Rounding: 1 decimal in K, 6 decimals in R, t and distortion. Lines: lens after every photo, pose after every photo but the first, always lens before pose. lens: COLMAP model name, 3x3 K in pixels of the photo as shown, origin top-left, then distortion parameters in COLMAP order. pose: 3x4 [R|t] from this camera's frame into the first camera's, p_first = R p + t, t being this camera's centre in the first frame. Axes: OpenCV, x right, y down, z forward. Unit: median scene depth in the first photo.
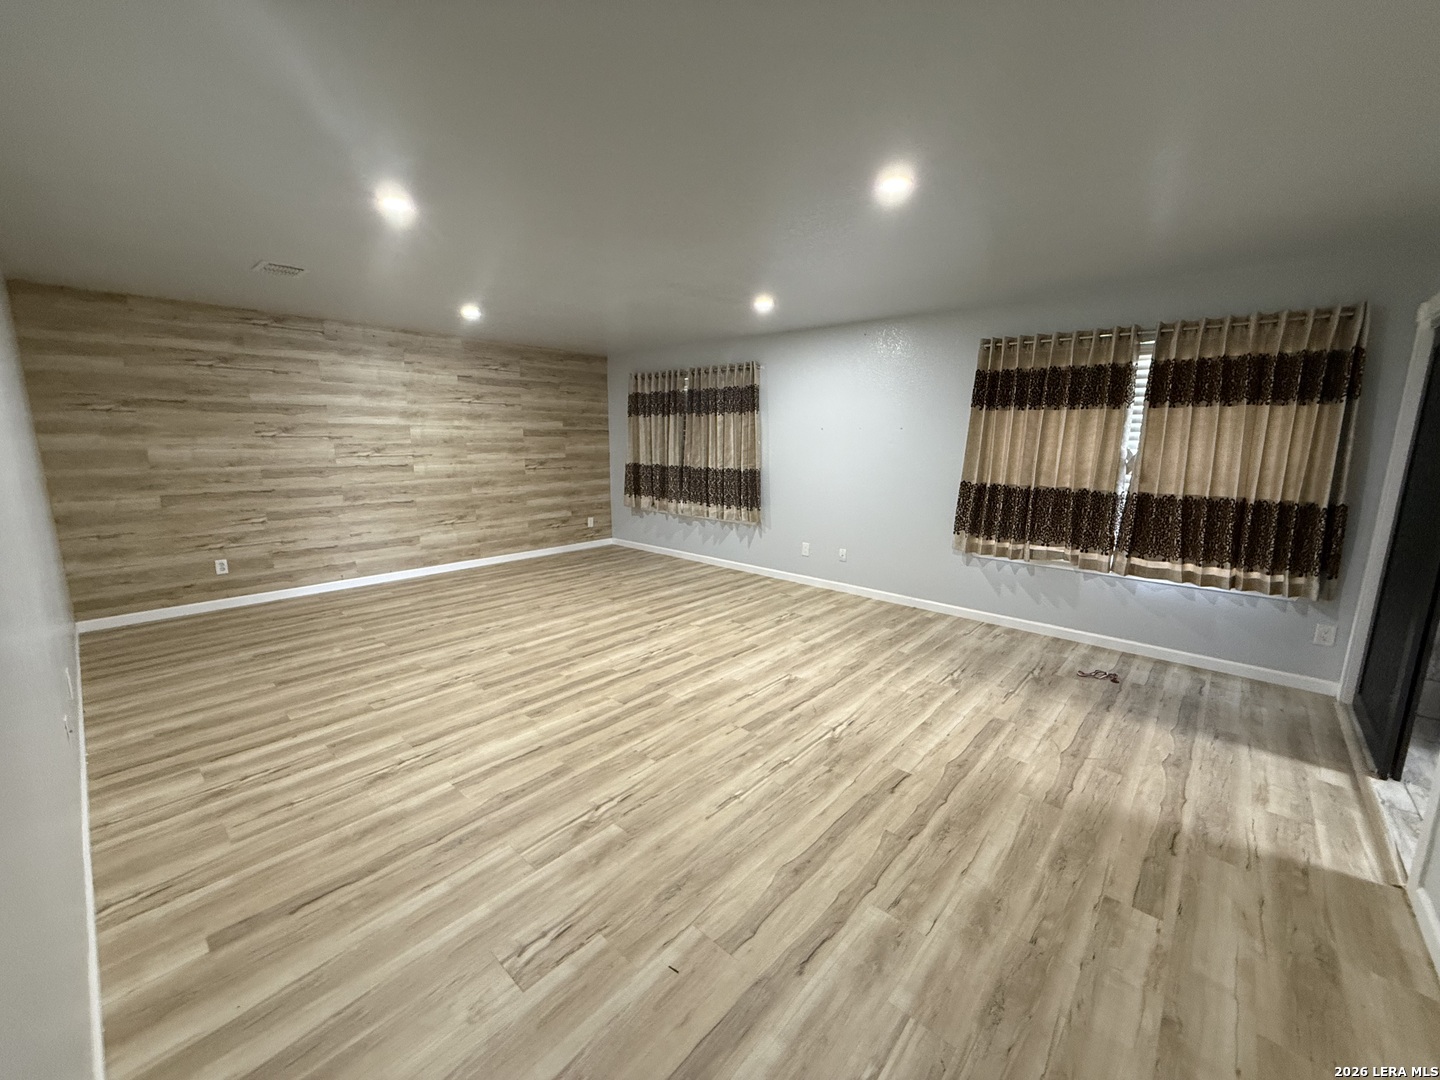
lens RADIAL K [[572.9, 0, 716.3], [0, 572.9, 538.1], [0, 0, 1]] dist [-0.000315, 0.000274]
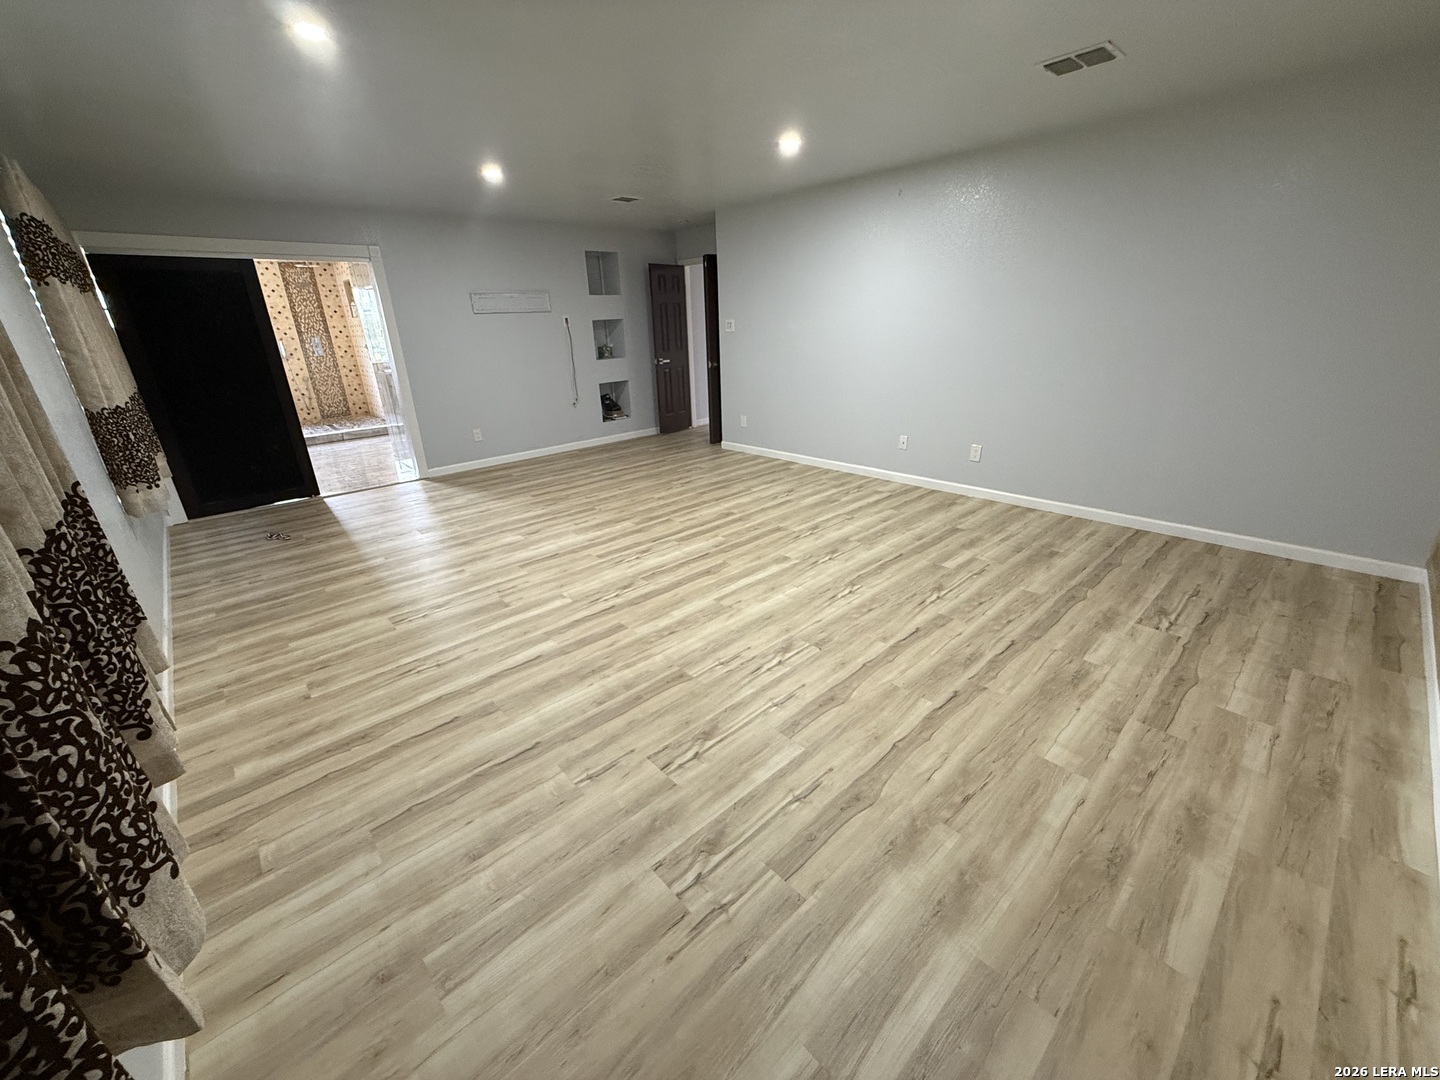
lens RADIAL K [[572.9, 0, 716.3], [0, 572.9, 538.1], [0, 0, 1]] dist [-0.000315, 0.000274]
pose [[-0.994751, -0.010139, 0.101822, -0.347746], [0.044550, 0.852901, 0.520169, -0.322898], [-0.092118, 0.521975, -0.847972, 1.826495]]
